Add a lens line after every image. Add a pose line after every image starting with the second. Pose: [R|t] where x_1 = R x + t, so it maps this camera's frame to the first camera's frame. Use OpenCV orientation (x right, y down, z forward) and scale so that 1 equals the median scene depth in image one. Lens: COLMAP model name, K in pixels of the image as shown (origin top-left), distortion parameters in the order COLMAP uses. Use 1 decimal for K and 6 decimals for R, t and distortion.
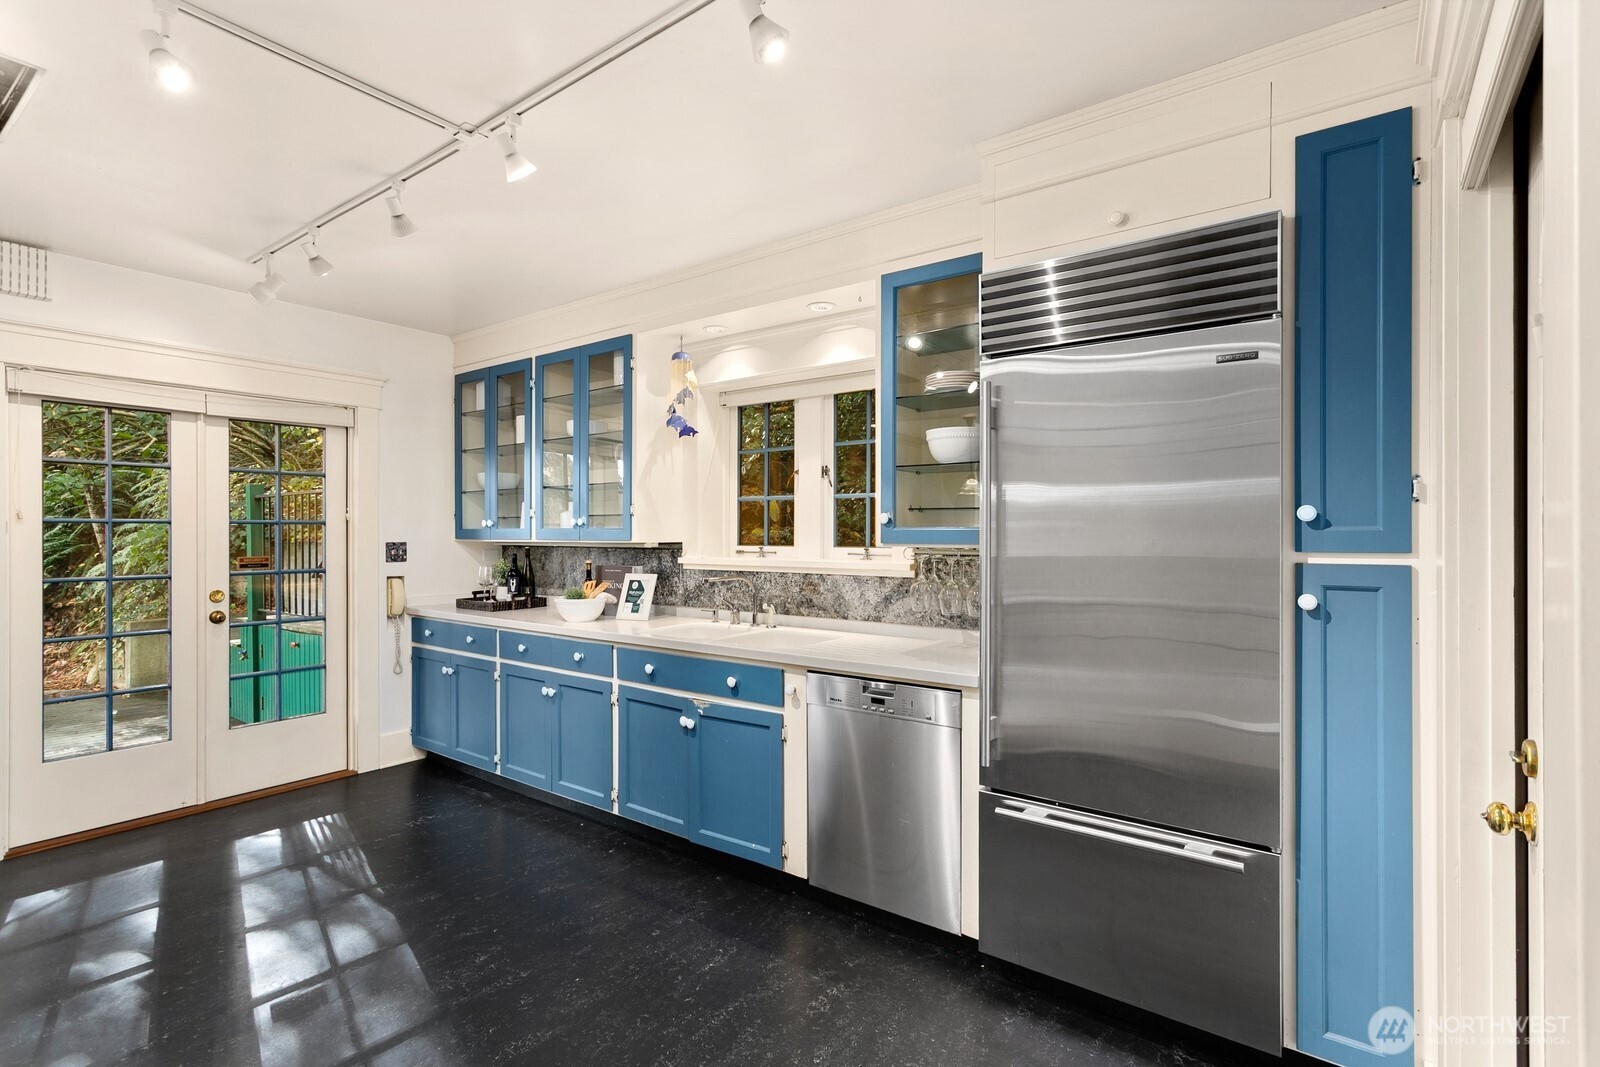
lens RADIAL K [[763.2, 0, 799.7], [0, 763.2, 536.1], [0, 0, 1]] dist [-0.004096, 0.000032]
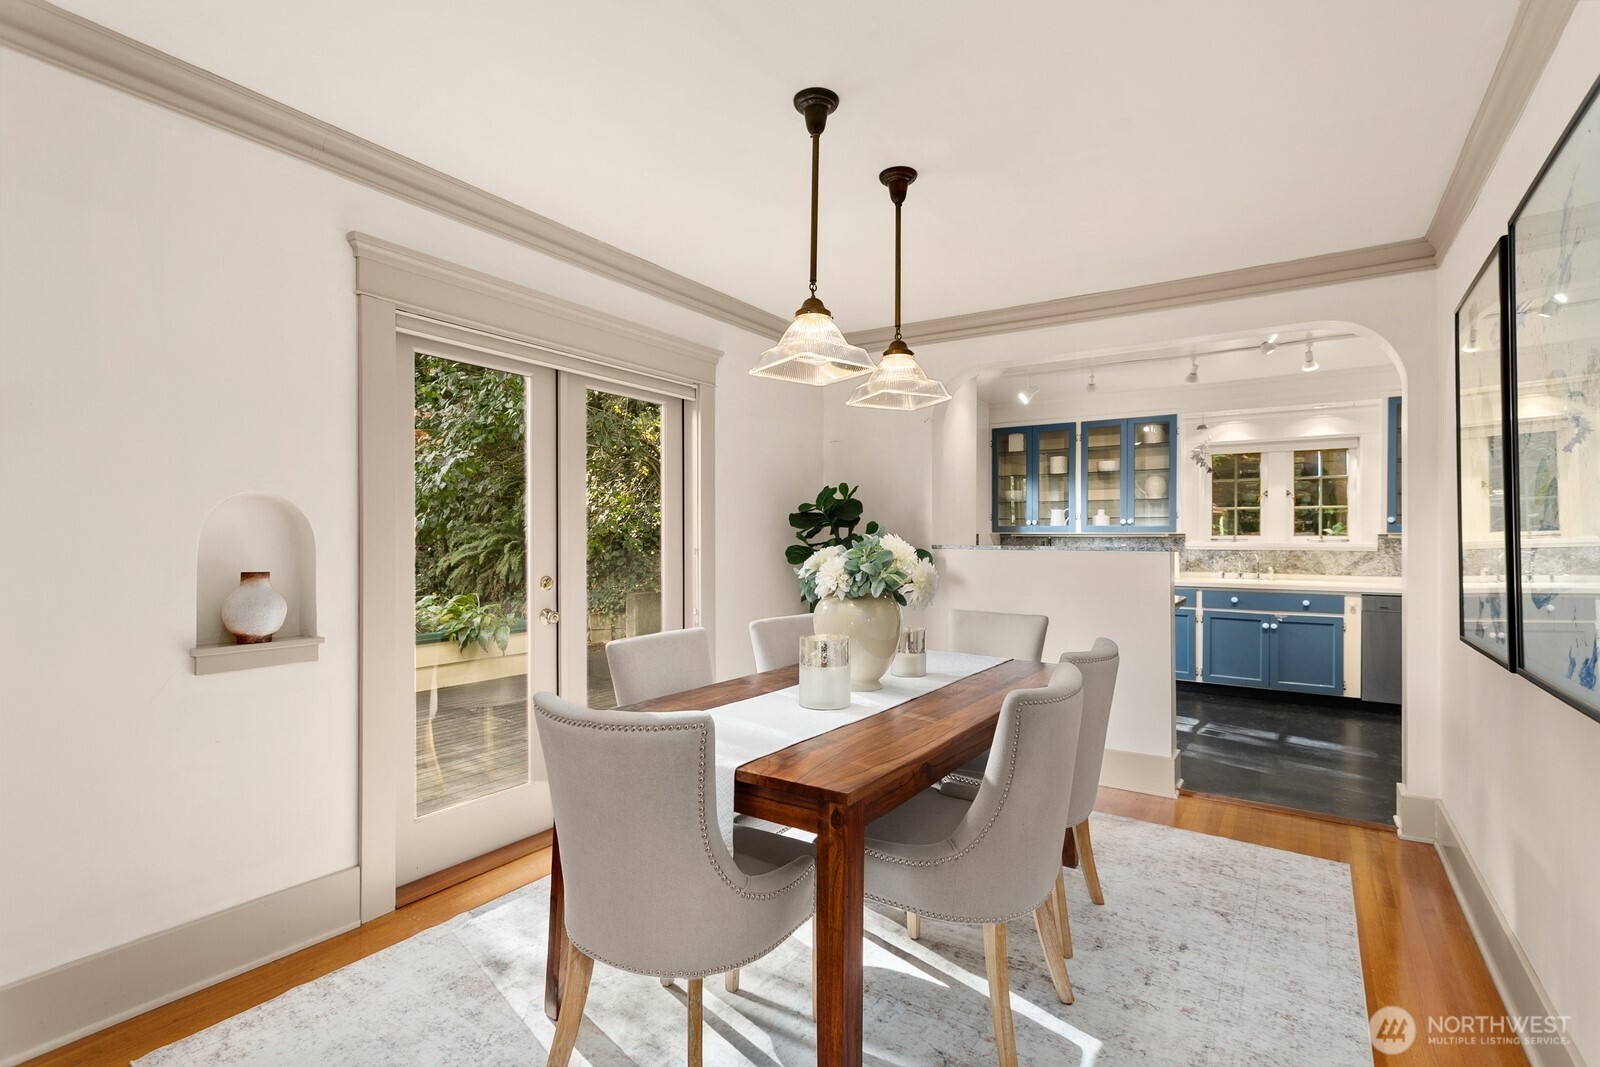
lens RADIAL K [[763.2, 0, 802.6], [0, 763.2, 531.3], [0, 0, 1]] dist [-0.004096, 0.000032]
pose [[0.998048, 0.006043, 0.062161, -1.299099], [-0.005640, 0.999962, -0.006669, 0.023467], [-0.062199, 0.006305, 0.998044, -0.755027]]
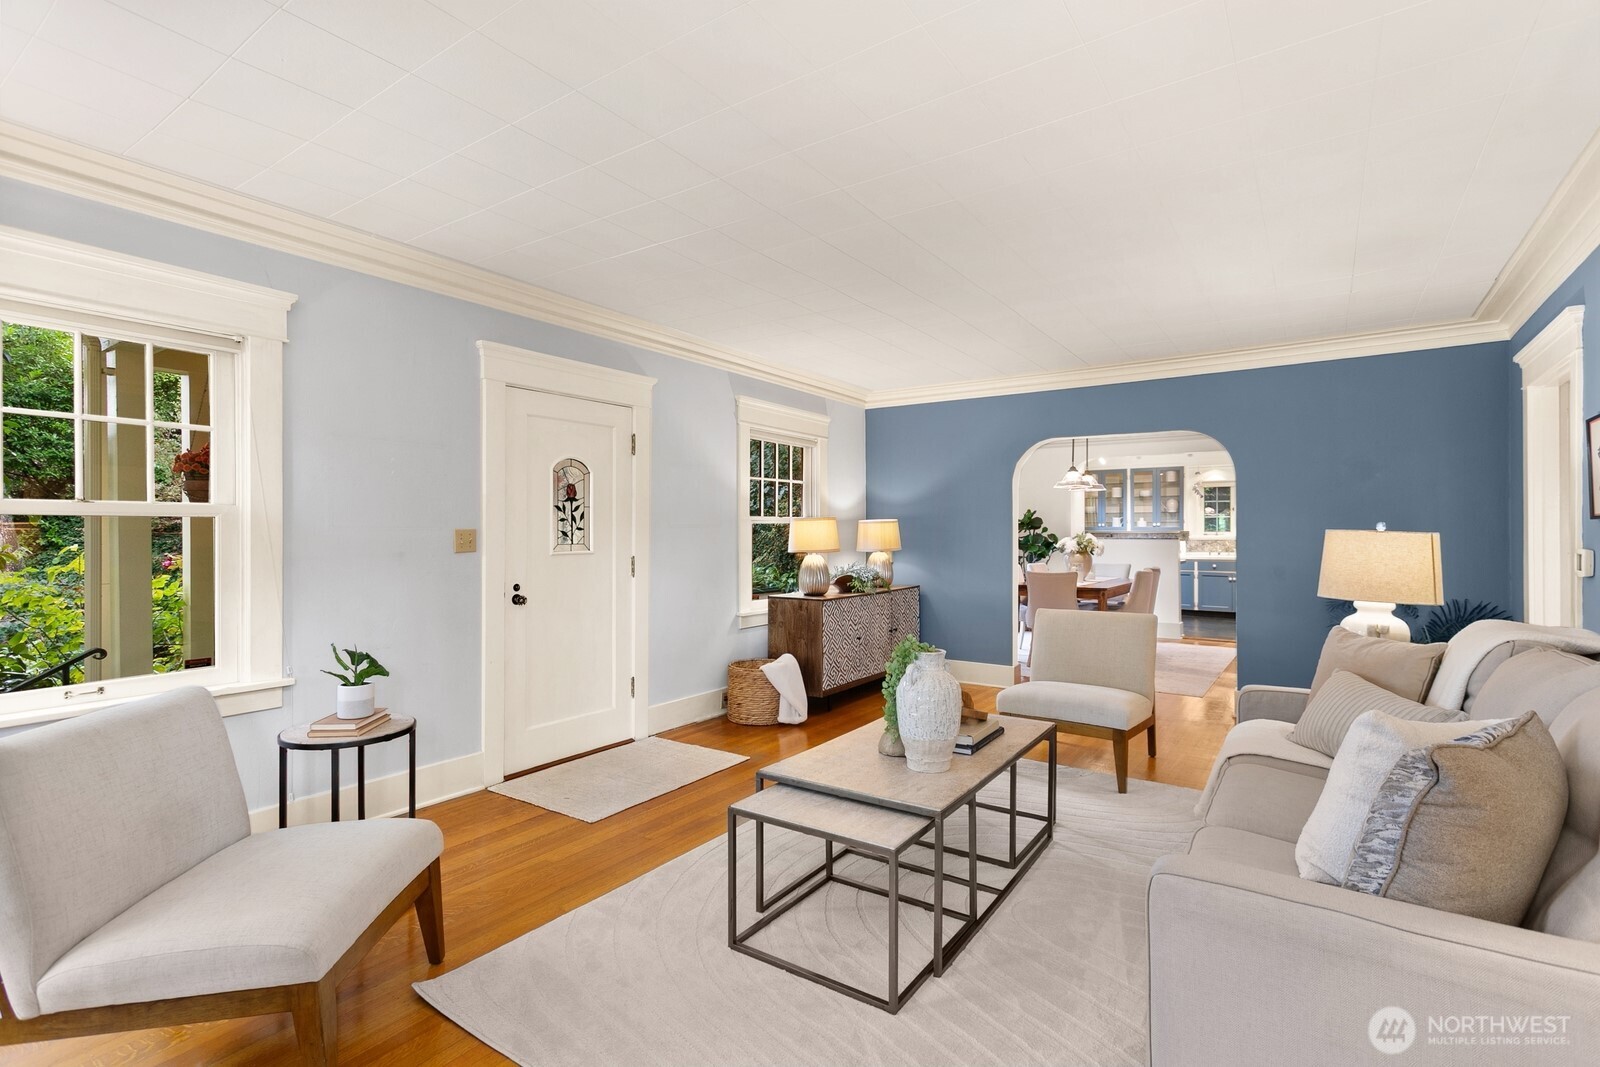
lens RADIAL K [[763.2, 0, 802.5], [0, 763.2, 533.7], [0, 0, 1]] dist [-0.004096, 0.000032]
pose [[0.999057, -0.000507, 0.043419, -2.146256], [0.000428, 0.999998, 0.001811, 0.016784], [-0.043420, -0.001791, 0.999055, -2.326305]]
